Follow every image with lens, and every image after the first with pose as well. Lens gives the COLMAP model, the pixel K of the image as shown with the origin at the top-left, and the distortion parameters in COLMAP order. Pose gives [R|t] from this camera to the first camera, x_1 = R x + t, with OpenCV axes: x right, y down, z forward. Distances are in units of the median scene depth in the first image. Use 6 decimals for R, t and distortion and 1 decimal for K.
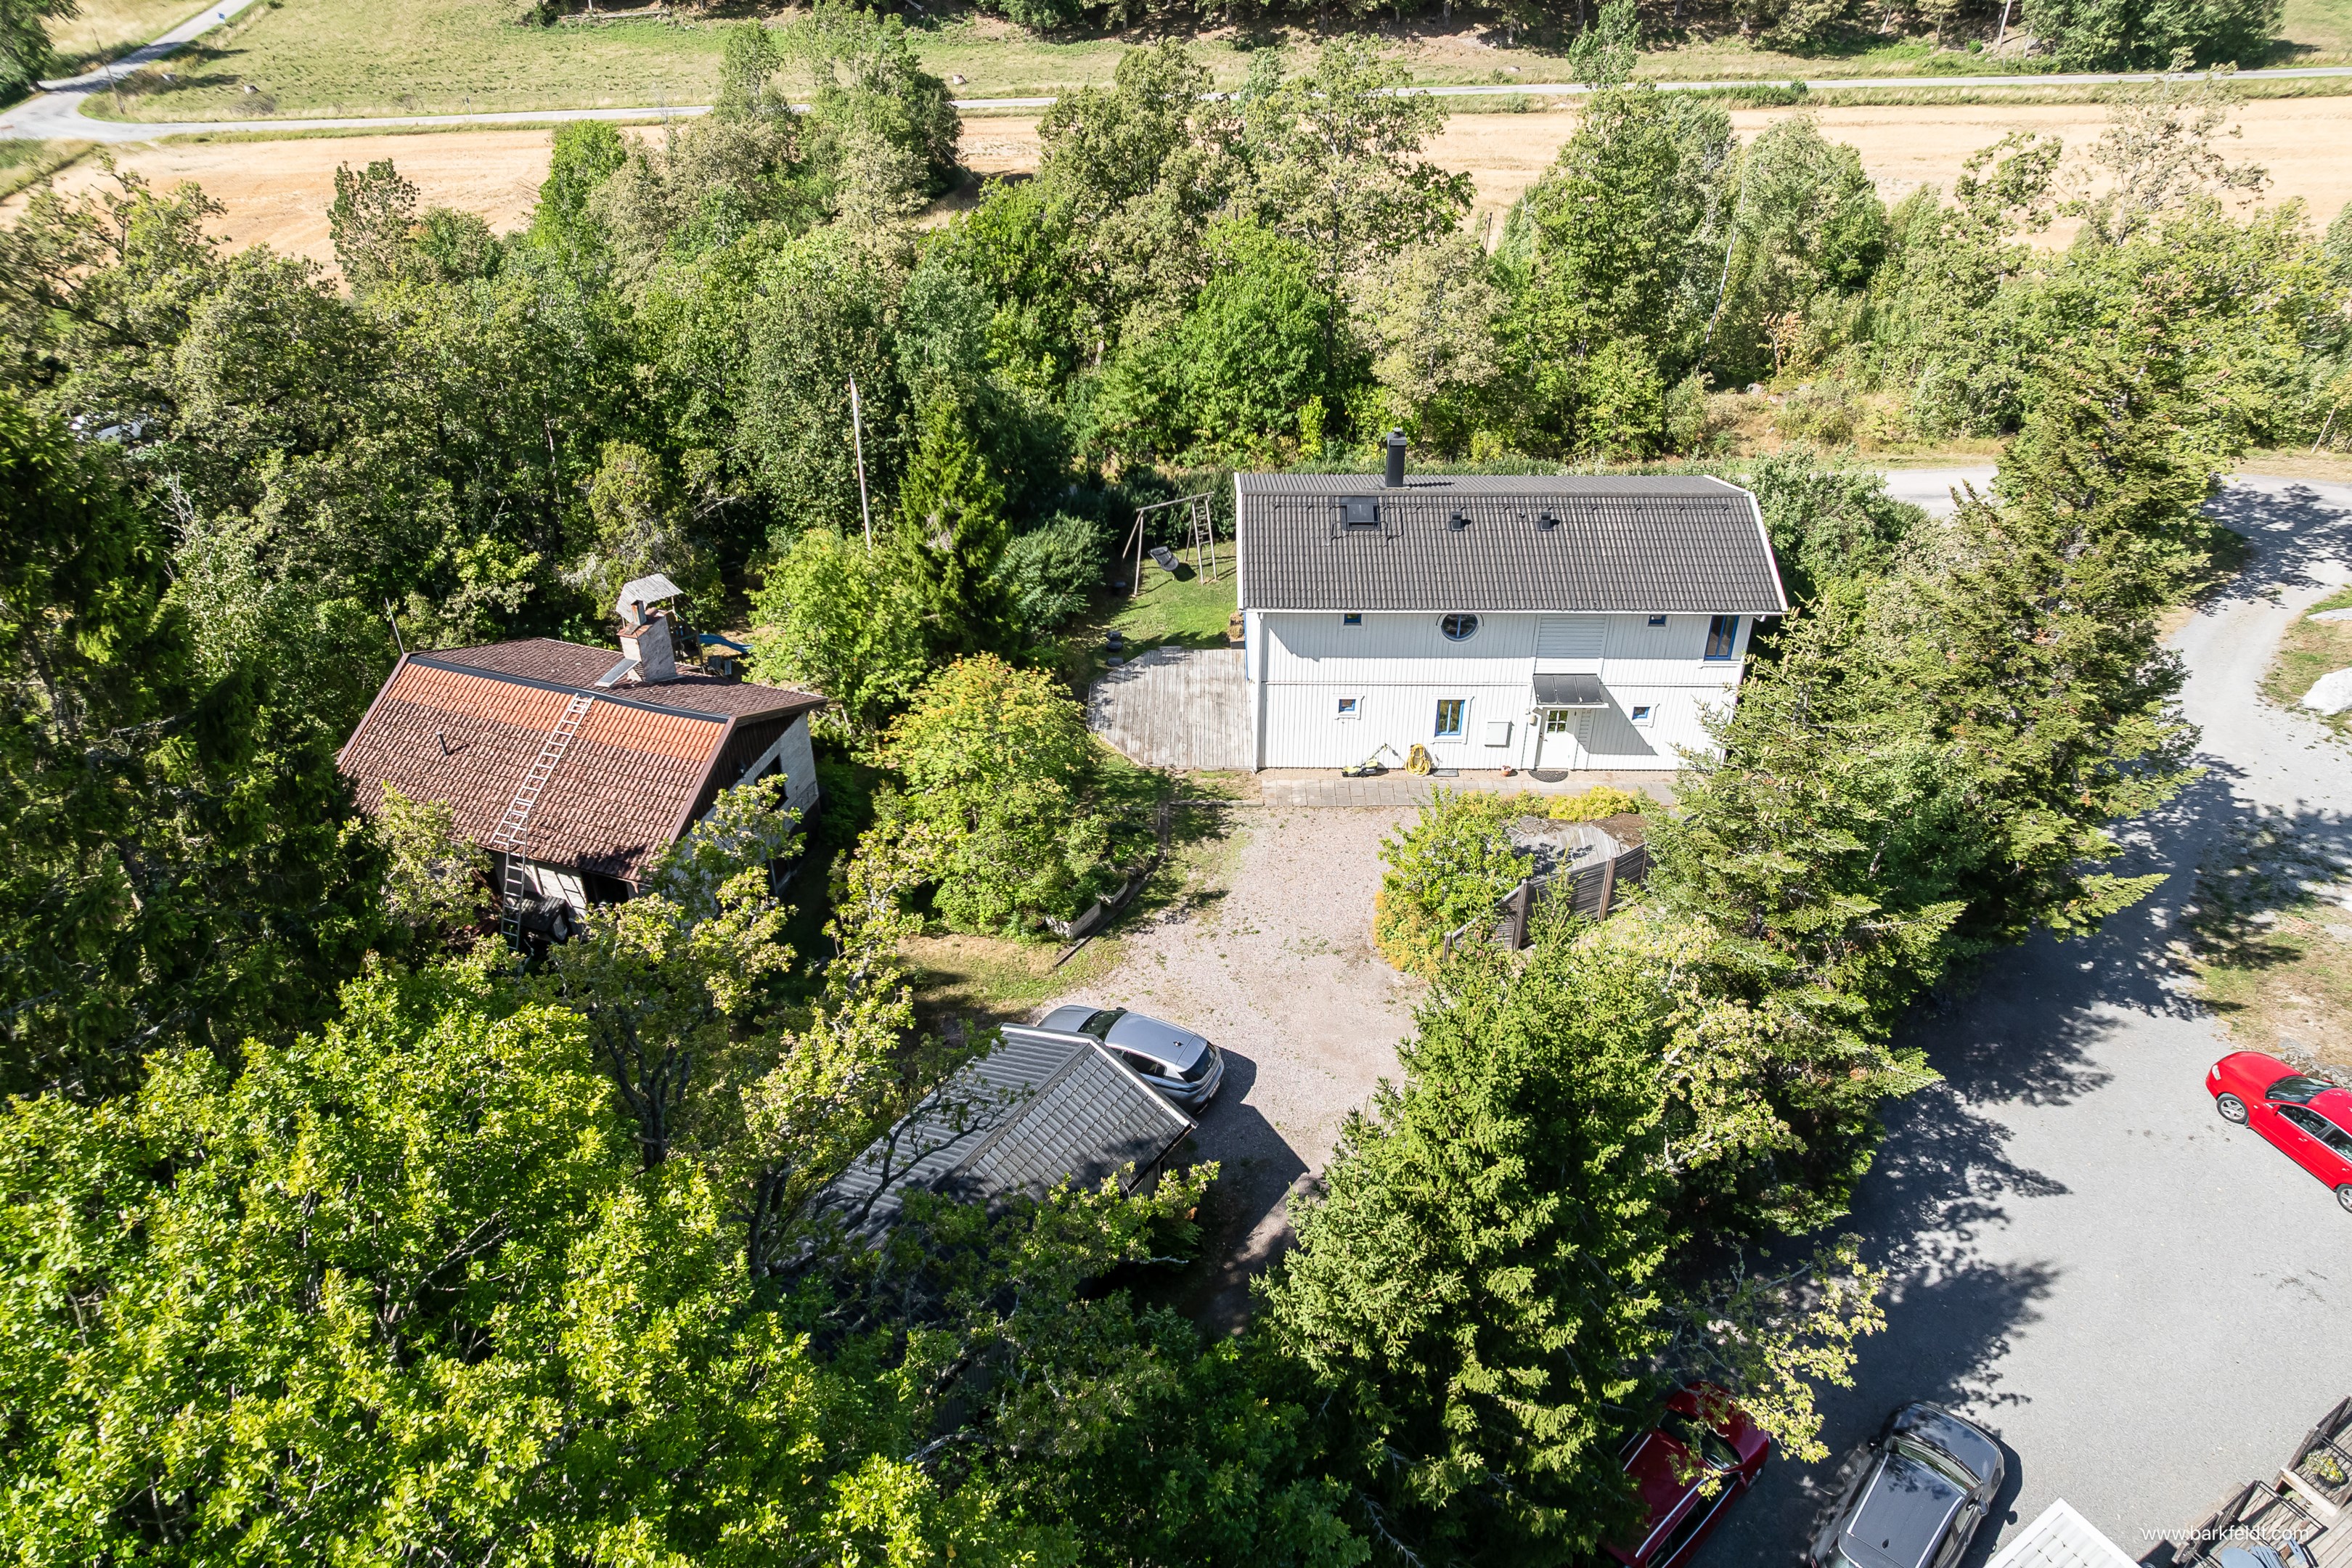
lens RADIAL K [[1602.6, 0, 1176.0], [0, 1602.6, 784.0], [0, 0, 1]] dist [-0.001929, -0.041403]
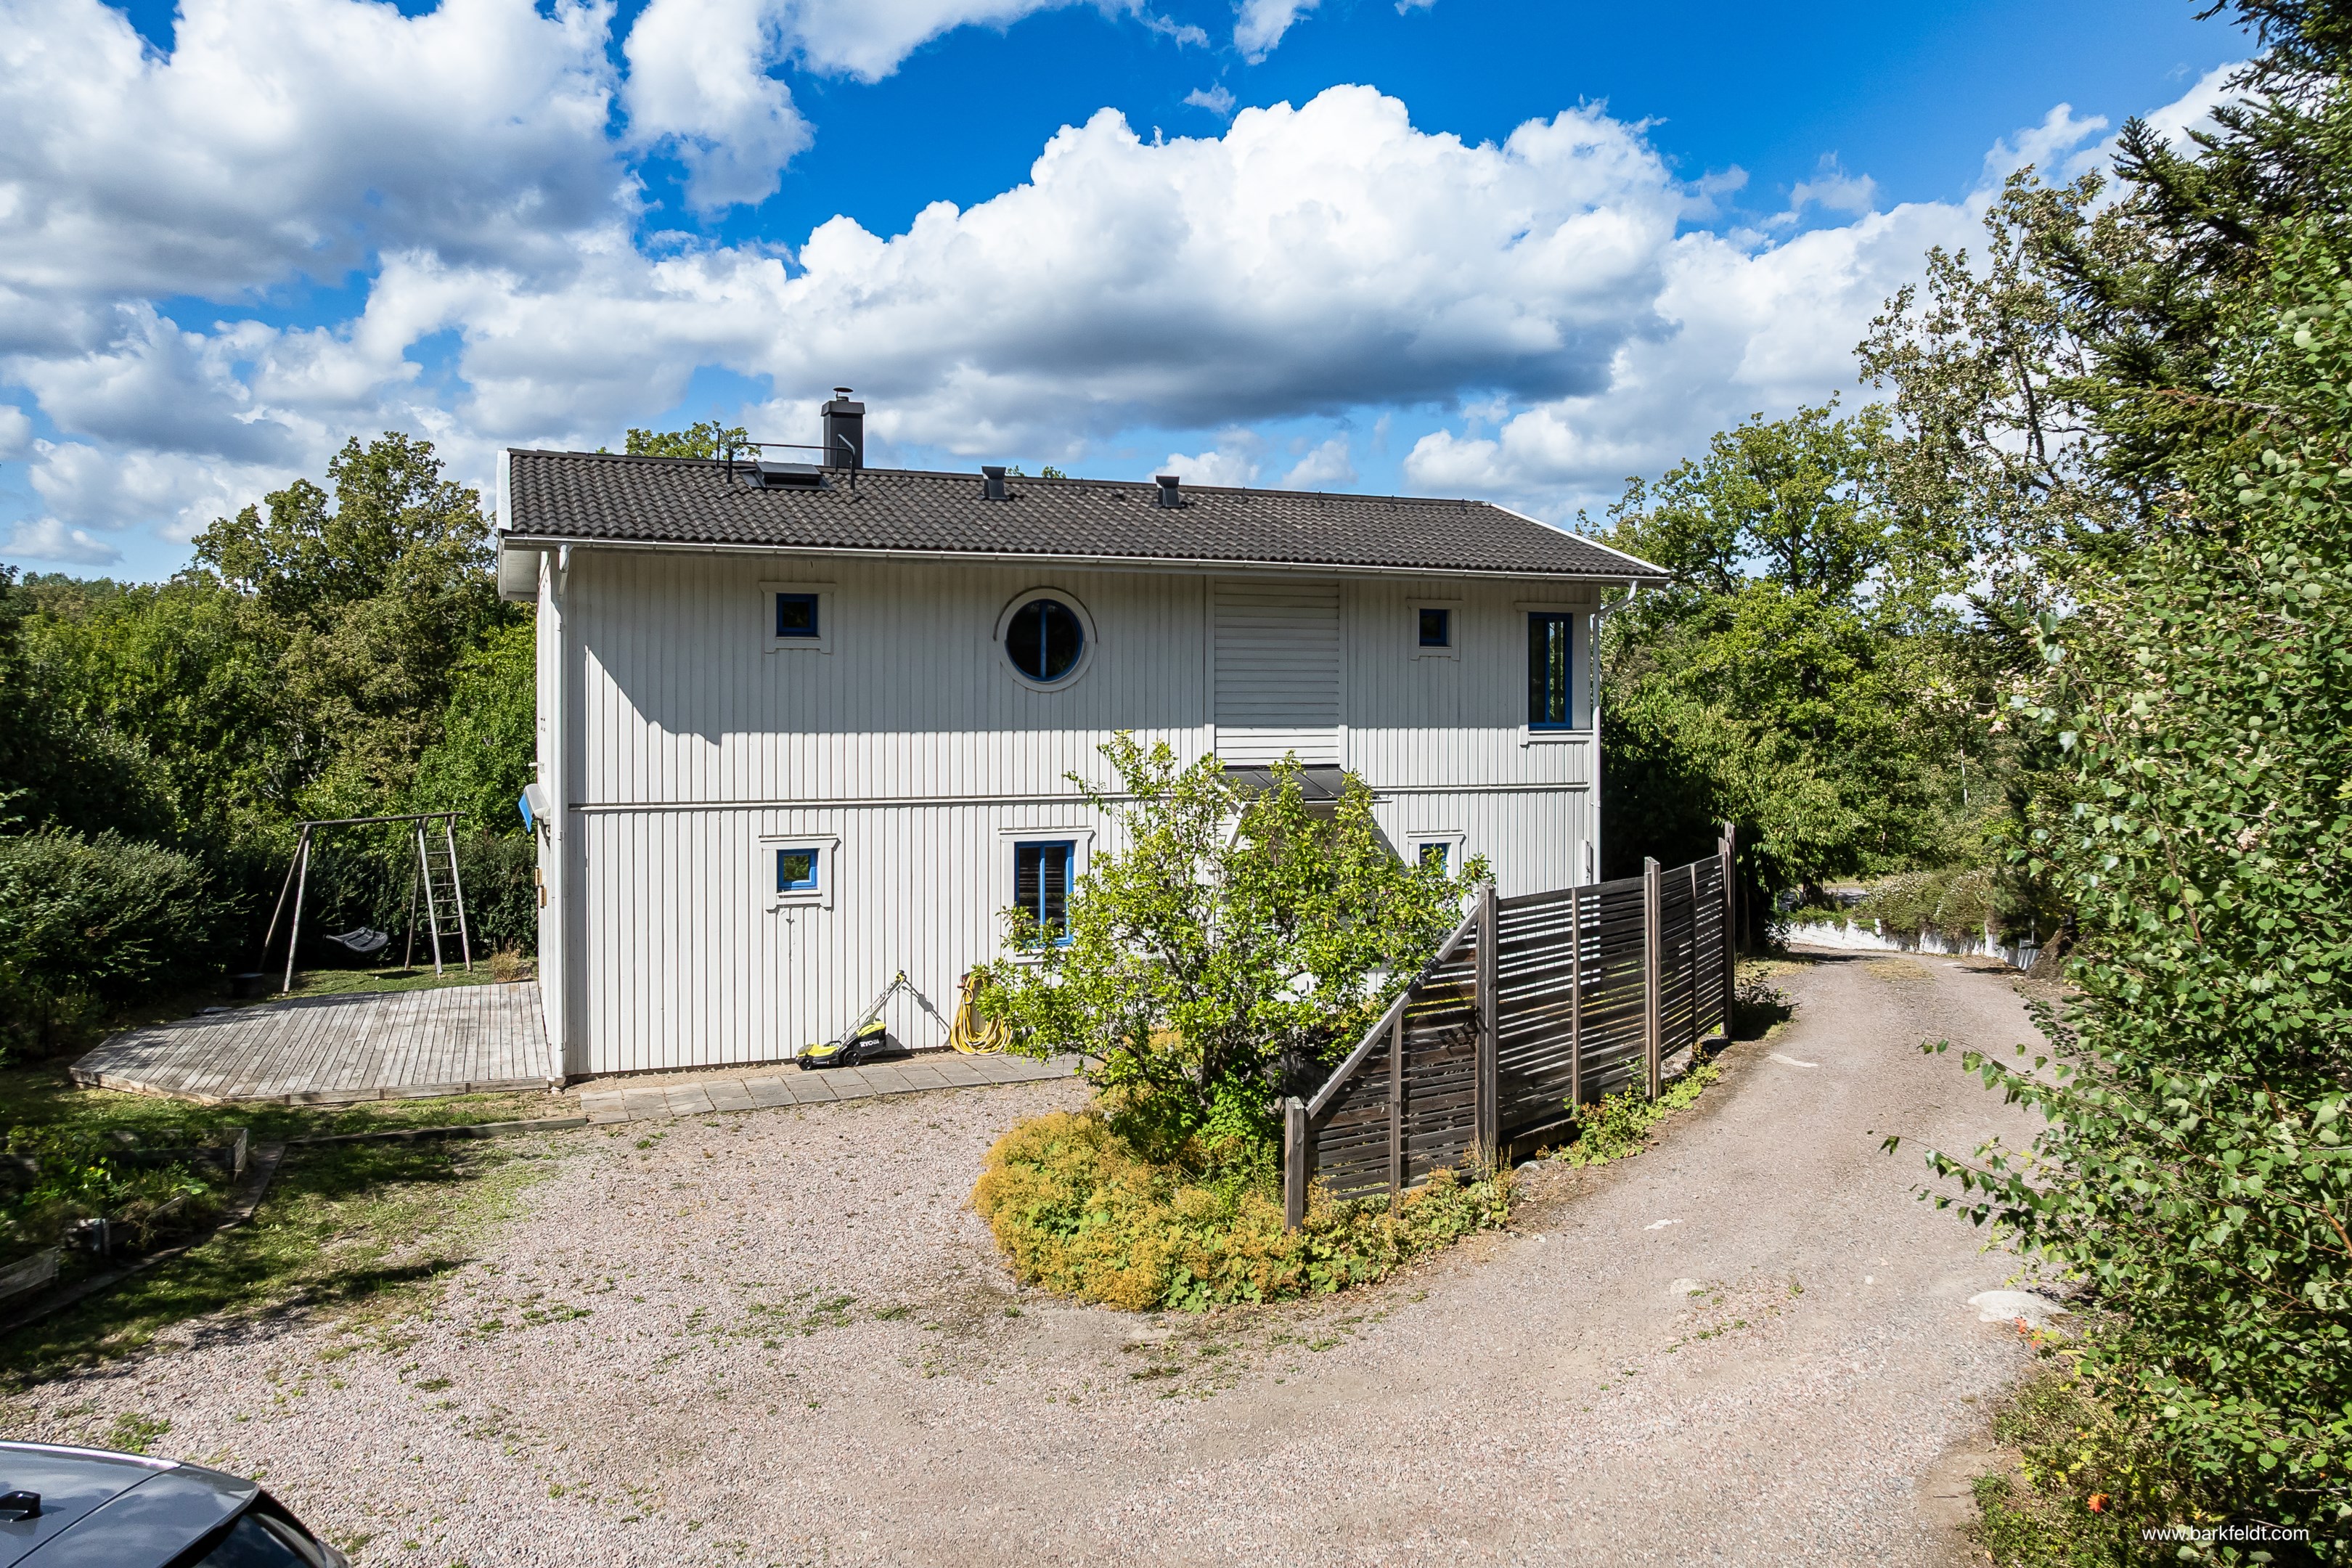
lens RADIAL K [[1602.6, 0, 1176.0], [0, 1602.6, 784.0], [0, 0, 1]] dist [-0.001929, -0.041403]
pose [[0.917075, 0.002268, 0.398707, 0.033391], [0.225292, 0.822098, -0.522876, 0.166280], [-0.328962, 0.569342, 0.753415, 0.655899]]
